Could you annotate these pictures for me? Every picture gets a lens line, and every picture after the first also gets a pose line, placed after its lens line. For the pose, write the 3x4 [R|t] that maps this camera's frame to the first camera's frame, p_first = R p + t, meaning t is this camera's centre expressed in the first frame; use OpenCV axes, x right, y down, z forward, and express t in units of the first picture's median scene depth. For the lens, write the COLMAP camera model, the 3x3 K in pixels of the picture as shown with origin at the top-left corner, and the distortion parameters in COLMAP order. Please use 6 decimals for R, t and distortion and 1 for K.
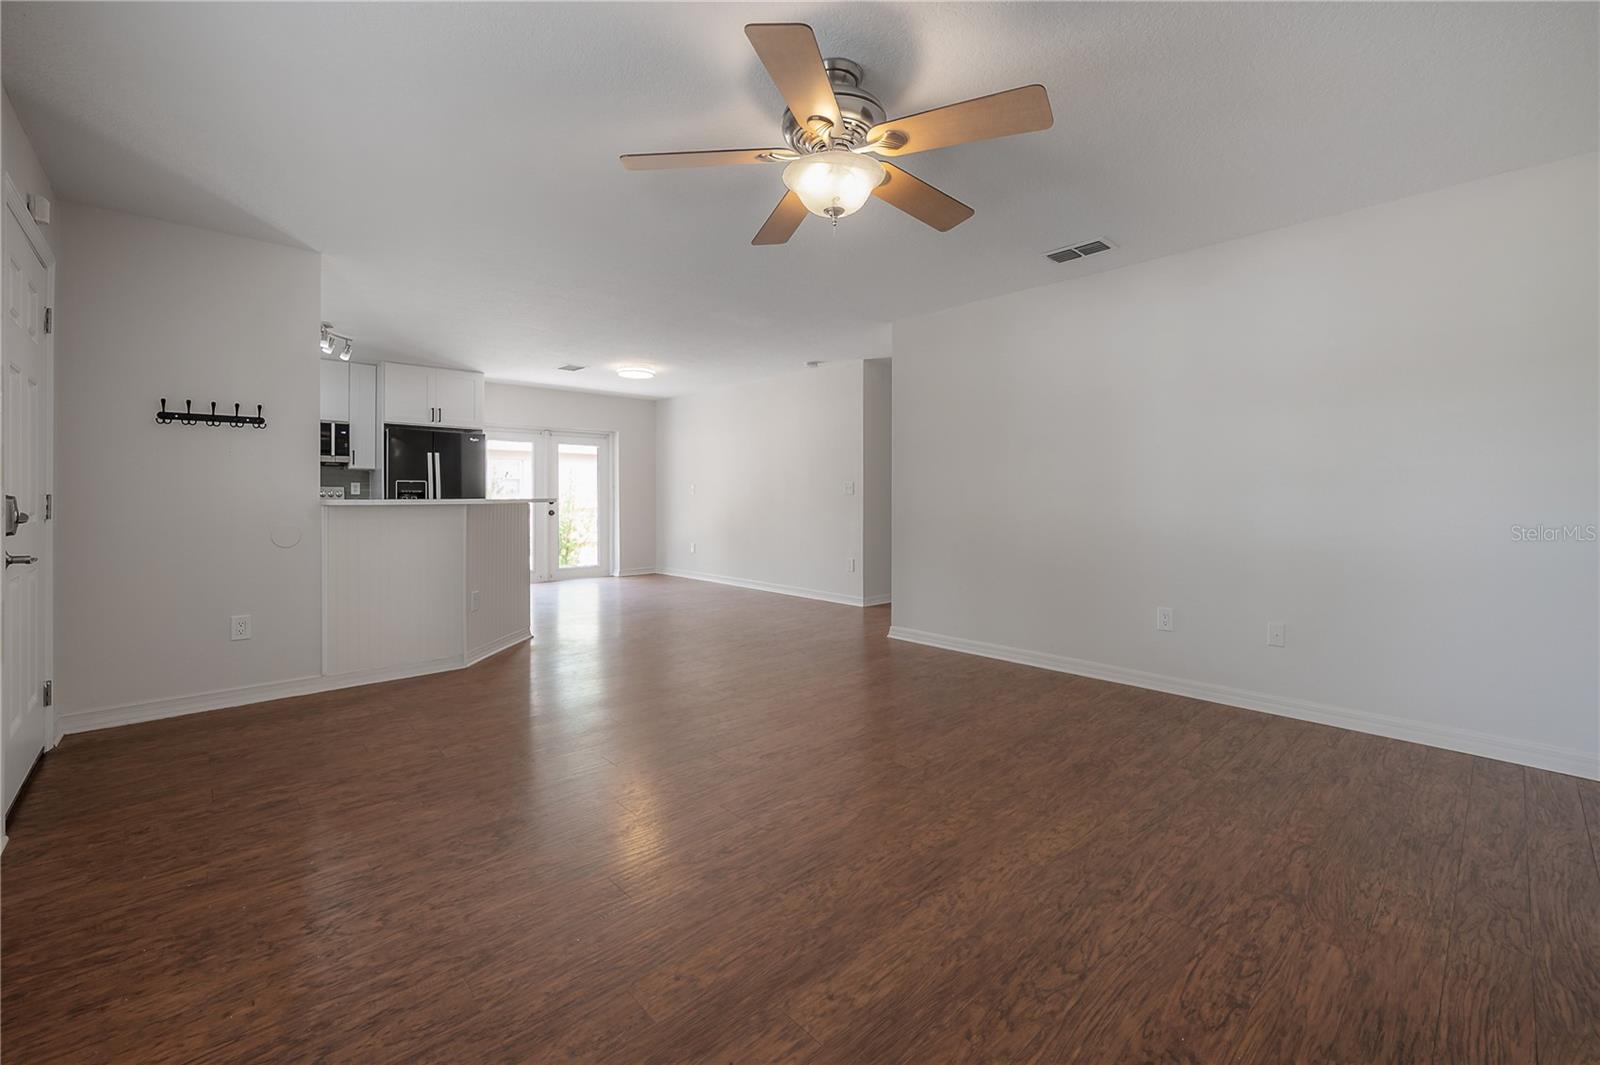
lens RADIAL K [[644.6, 0, 800.6], [0, 644.6, 516.6], [0, 0, 1]] dist [-0.003316, -0.000110]
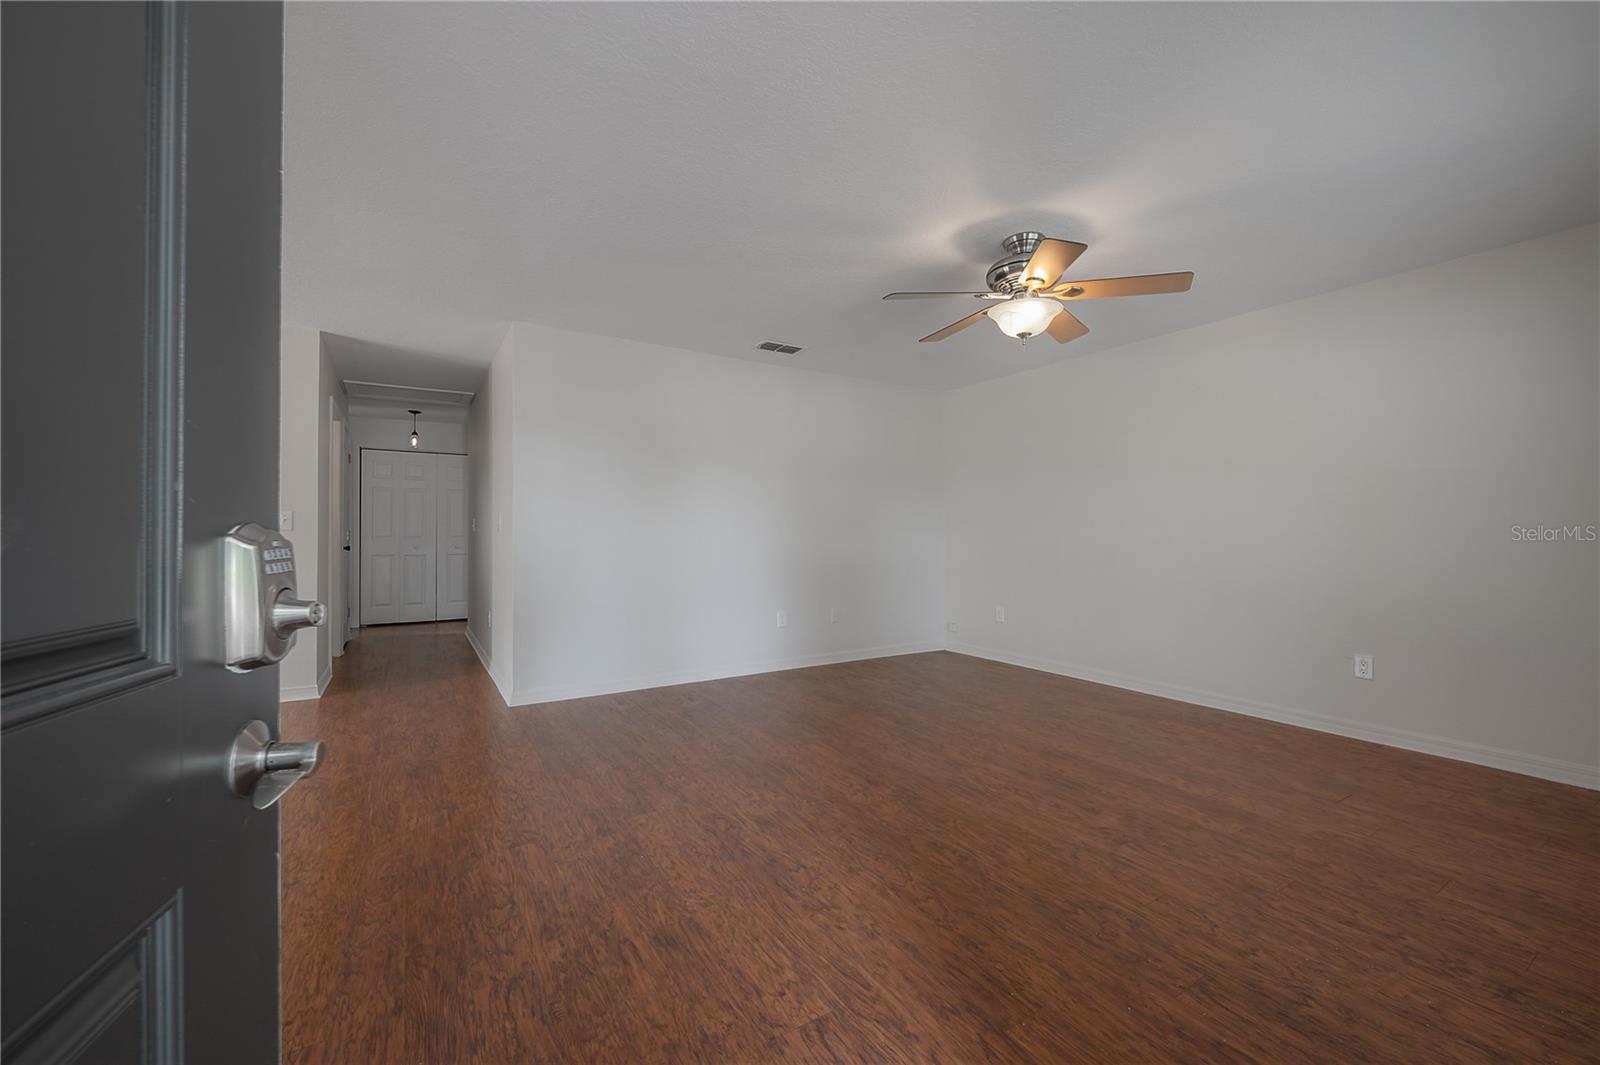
lens RADIAL K [[644.6, 0, 794.6], [0, 644.6, 531.1], [0, 0, 1]] dist [-0.003316, -0.000110]
pose [[0.194439, 0.003464, 0.980908, -1.806118], [0.032746, 0.999413, -0.010021, -0.040328], [-0.980368, 0.034069, 0.194212, 1.514098]]
